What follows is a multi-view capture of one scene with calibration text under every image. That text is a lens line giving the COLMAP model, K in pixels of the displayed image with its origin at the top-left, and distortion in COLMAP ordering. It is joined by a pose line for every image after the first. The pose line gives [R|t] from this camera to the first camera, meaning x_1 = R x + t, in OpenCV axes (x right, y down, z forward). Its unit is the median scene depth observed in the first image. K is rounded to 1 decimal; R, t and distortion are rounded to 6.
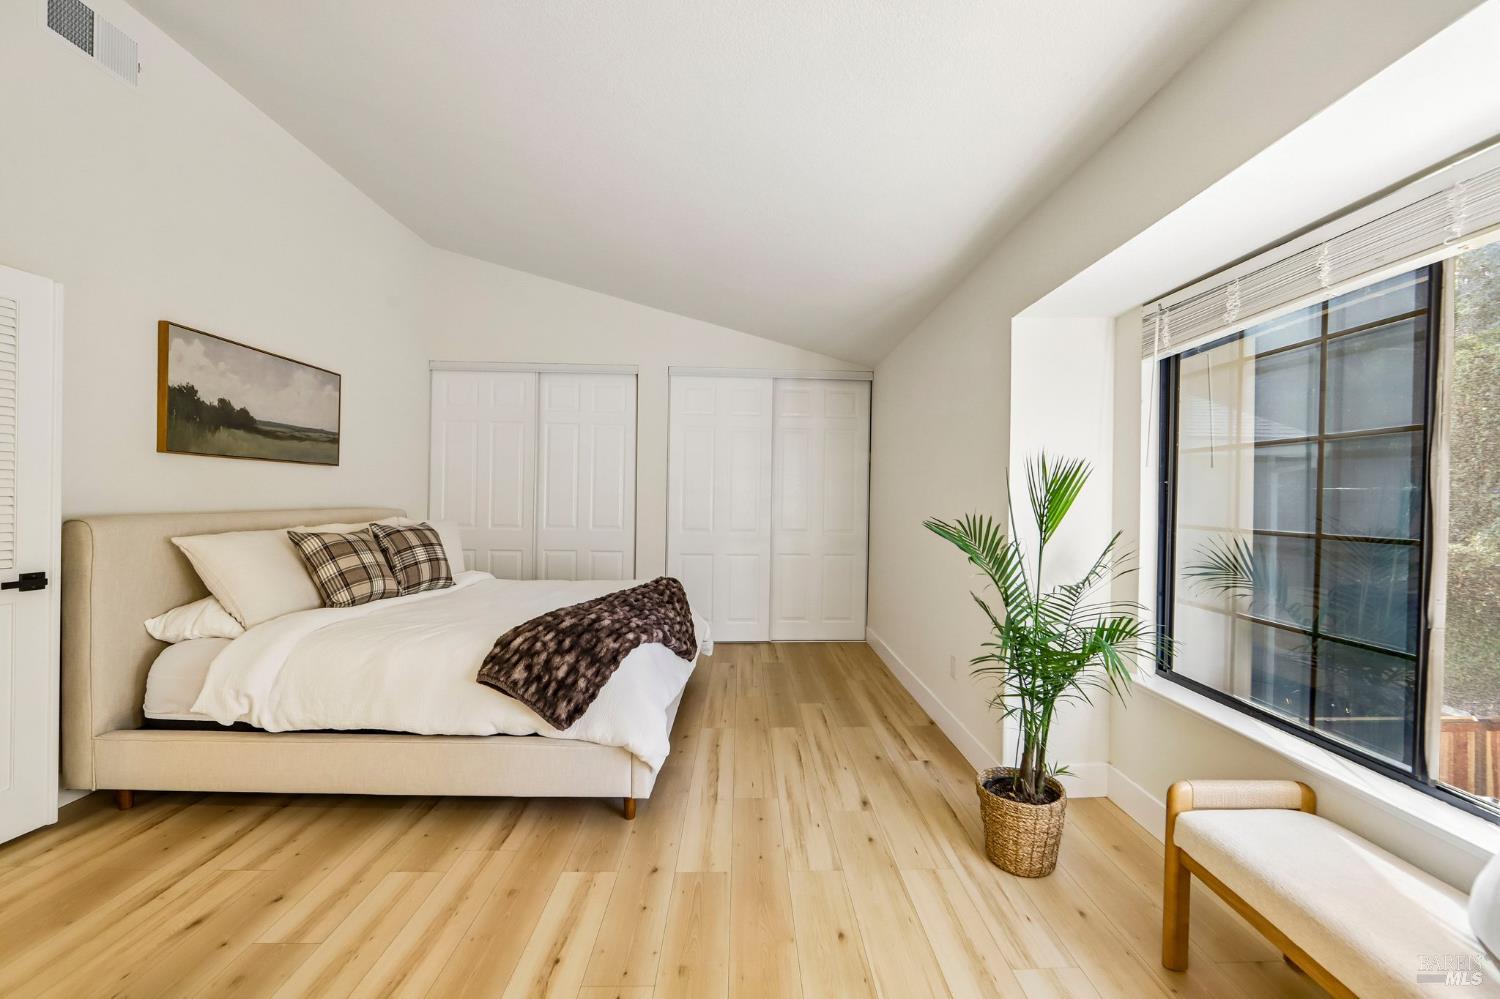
lens RADIAL K [[600.3, 0, 749.6], [0, 600.3, 498.7], [0, 0, 1]] dist [-0.011155, 0.002286]
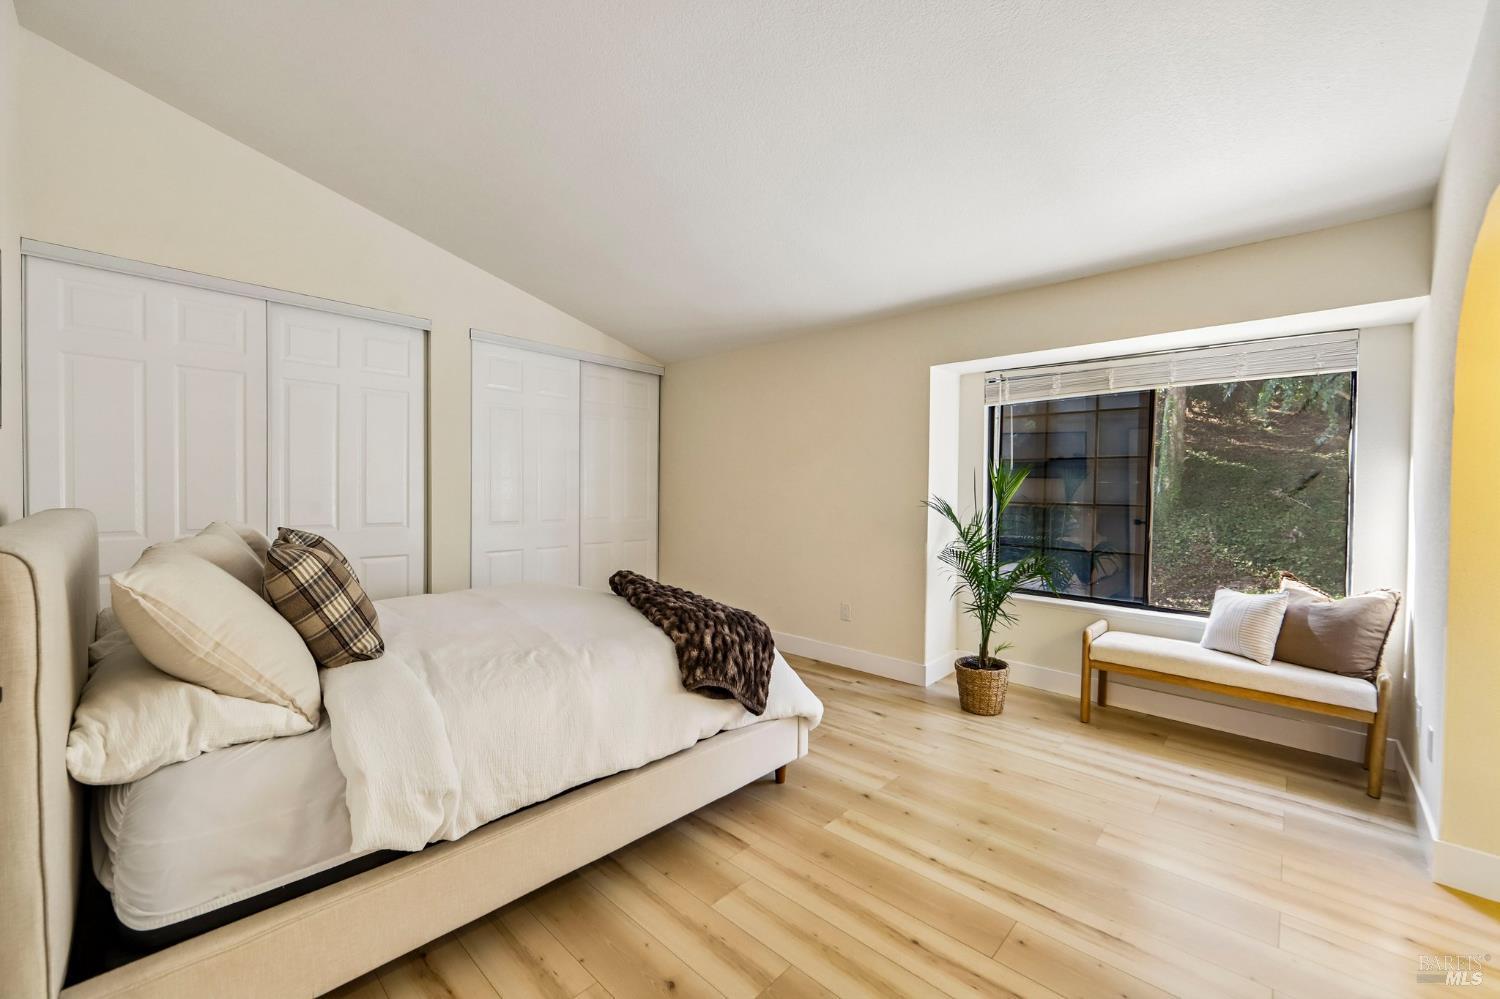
lens RADIAL K [[600.3, 0, 770.6], [0, 600.3, 501.7], [0, 0, 1]] dist [-0.011155, 0.002286]
pose [[0.685525, -0.022461, 0.727703, -1.020193], [0.002380, 0.999588, 0.028611, -0.008355], [-0.728046, -0.017882, 0.685295, 0.281988]]
